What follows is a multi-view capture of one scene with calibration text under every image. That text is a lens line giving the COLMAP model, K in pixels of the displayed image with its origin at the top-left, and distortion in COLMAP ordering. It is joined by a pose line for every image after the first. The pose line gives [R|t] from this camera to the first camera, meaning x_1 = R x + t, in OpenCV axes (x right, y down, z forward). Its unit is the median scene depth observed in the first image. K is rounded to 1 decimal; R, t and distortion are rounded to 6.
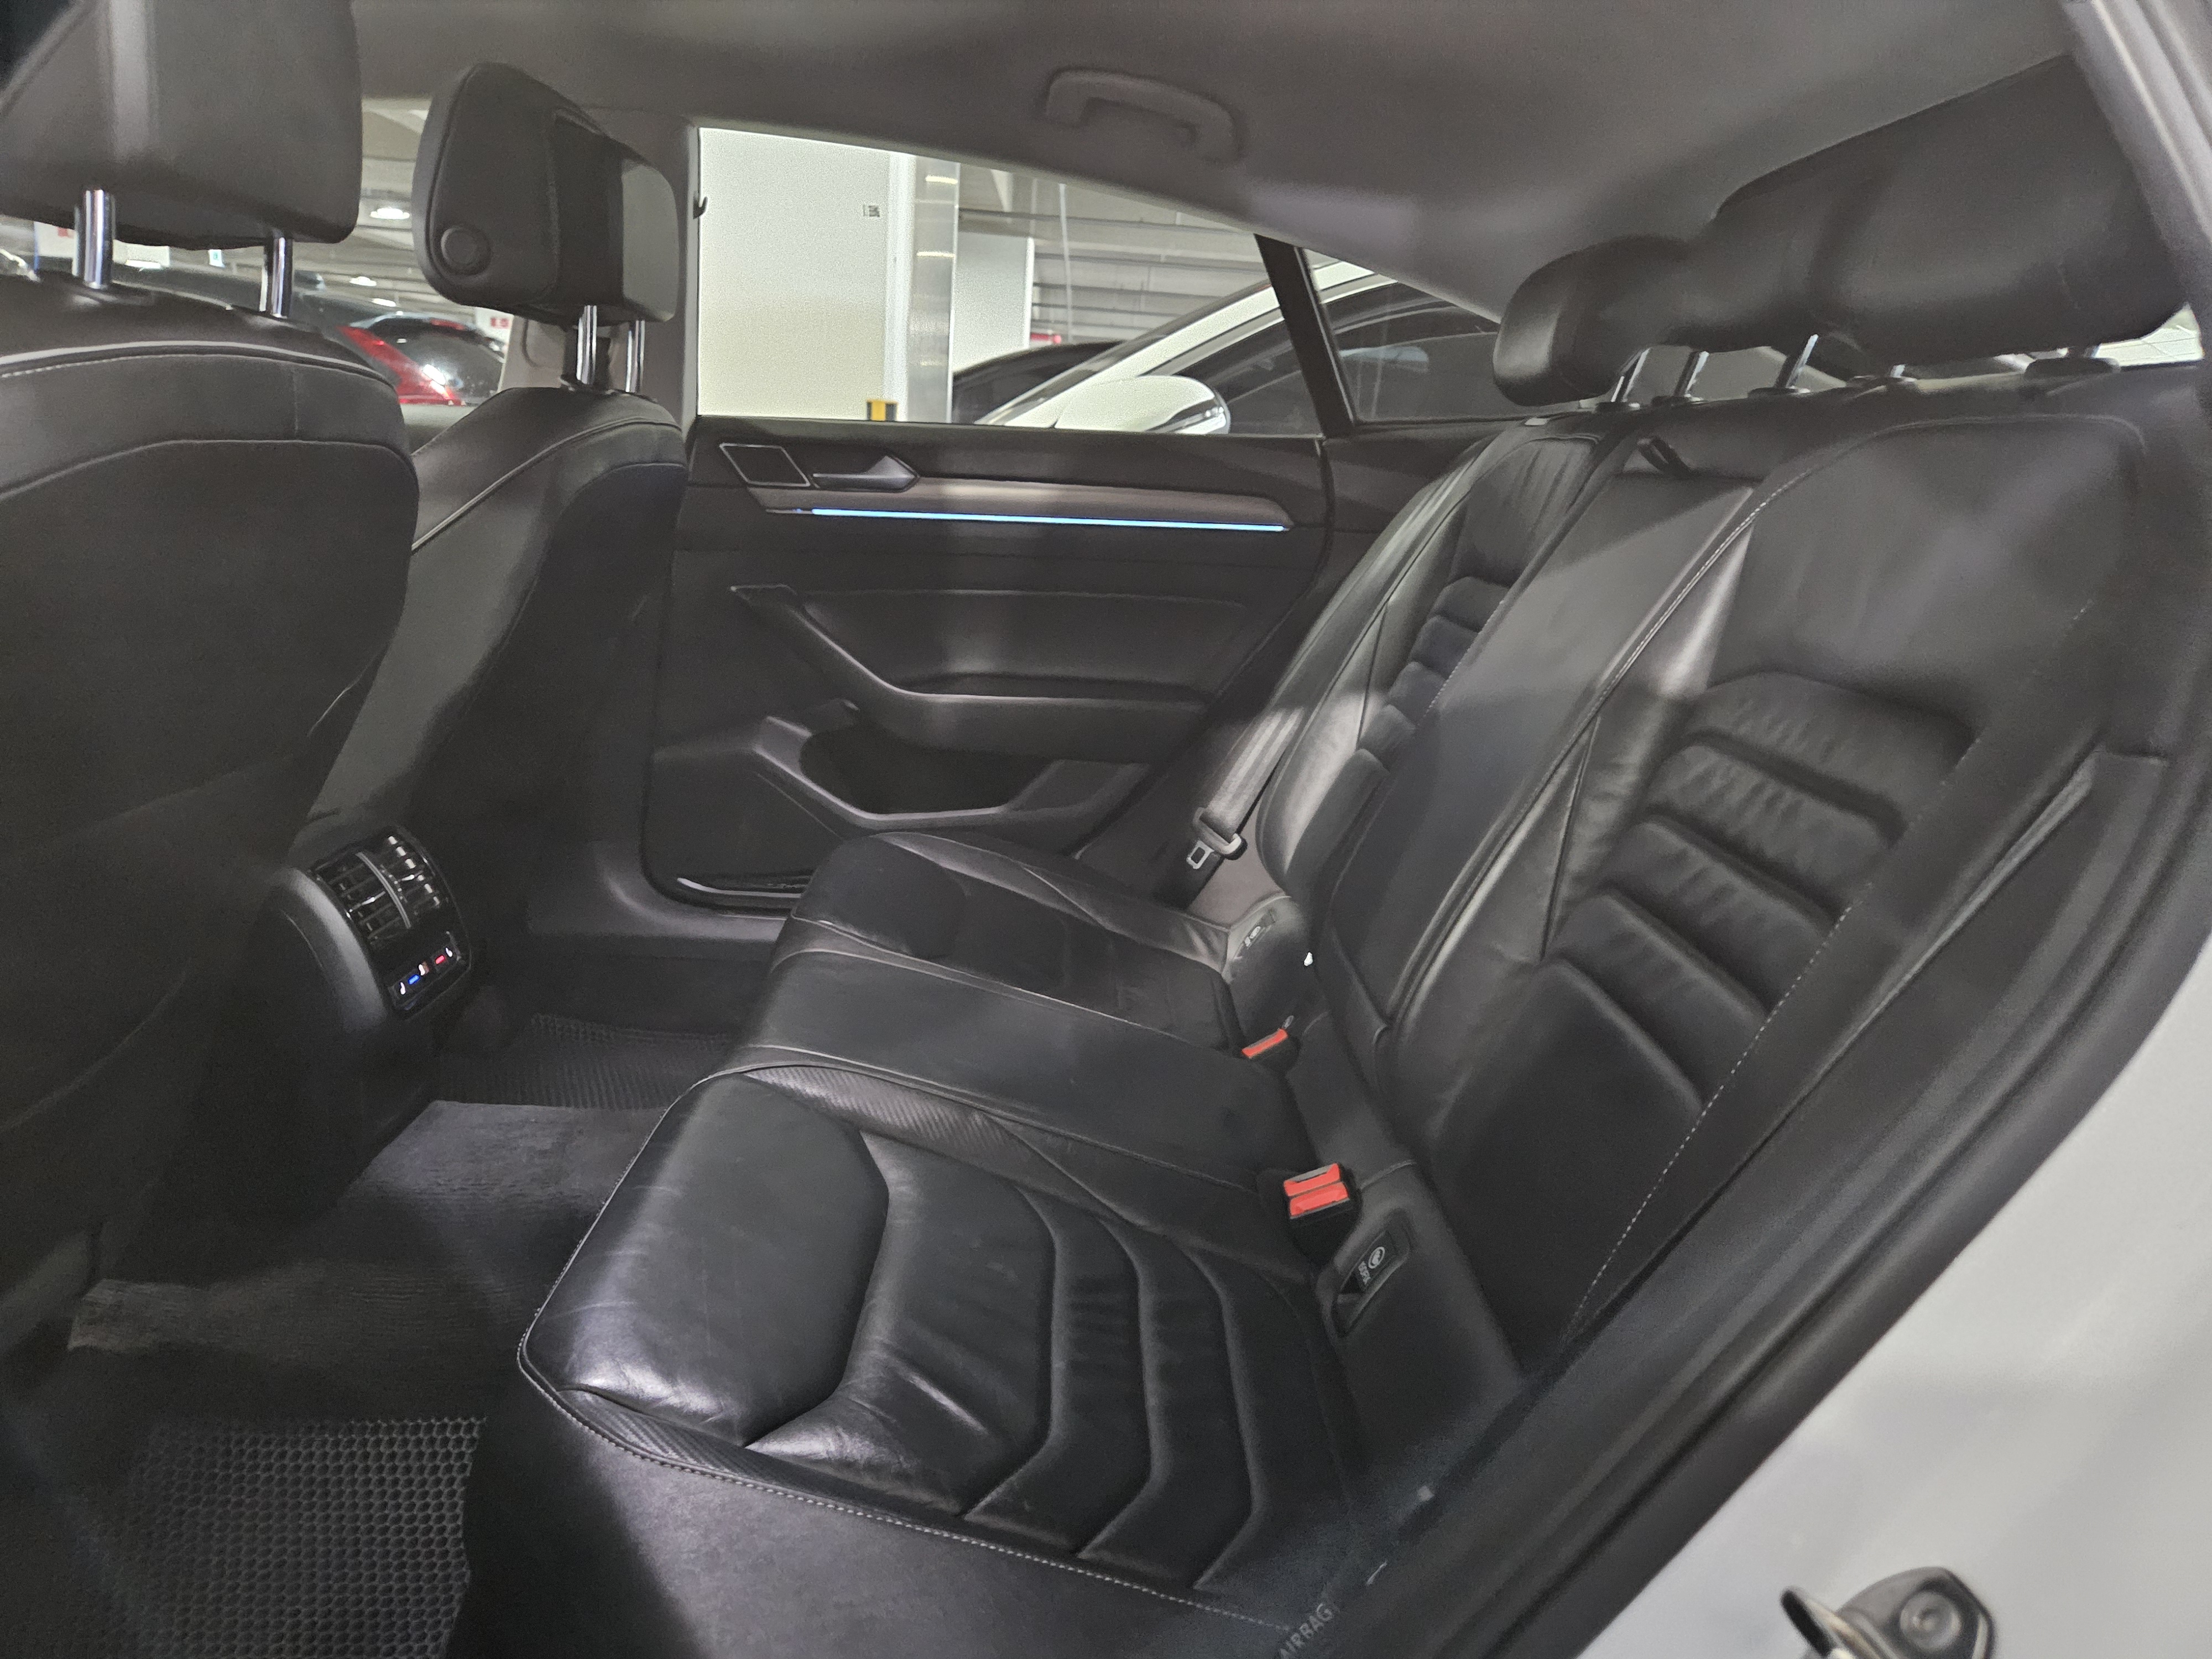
lens RADIAL K [[1541.3, 0, 1112.1], [0, 1541.3, 841.4], [0, 0, 1]] dist [0.041302, -0.043427]
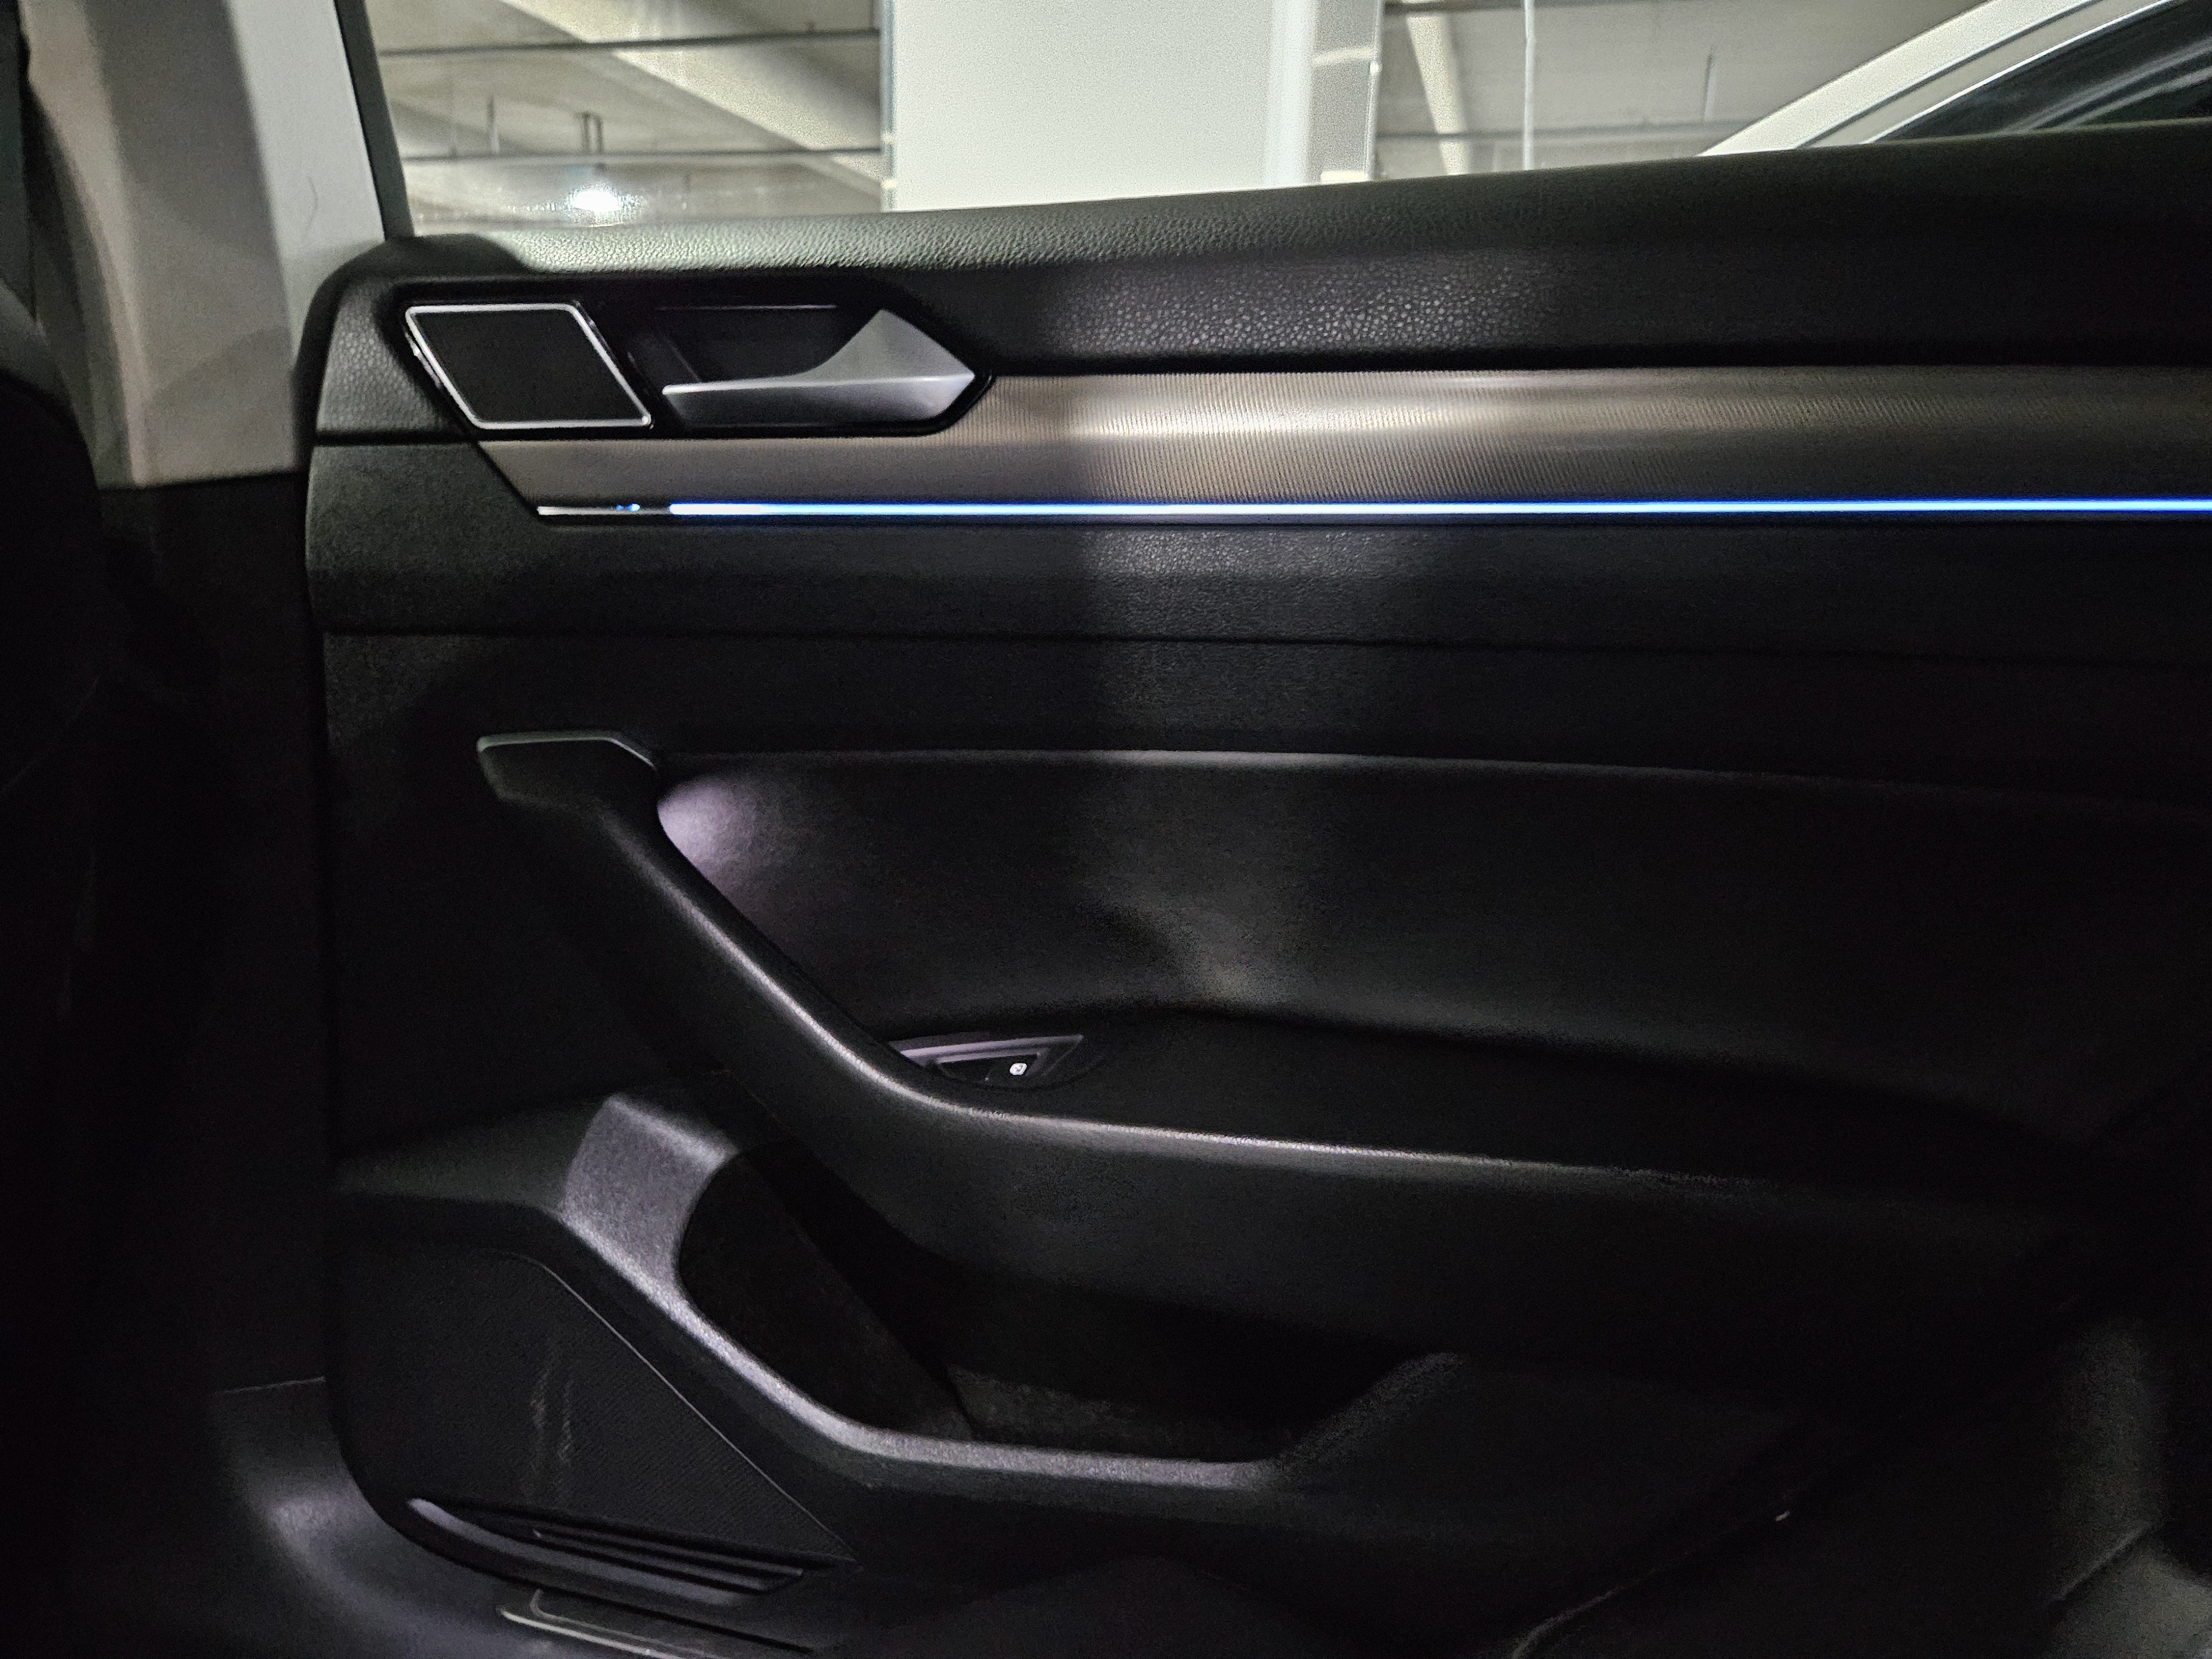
lens RADIAL K [[1541.3, 0, 1111.4], [0, 1541.3, 824.5], [0, 0, 1]] dist [0.041302, -0.043427]
pose [[0.958965, 0.023981, -0.282508, -0.016325], [-0.048269, 0.995679, -0.079329, -0.124186], [0.279385, 0.089711, 0.955979, 0.703207]]
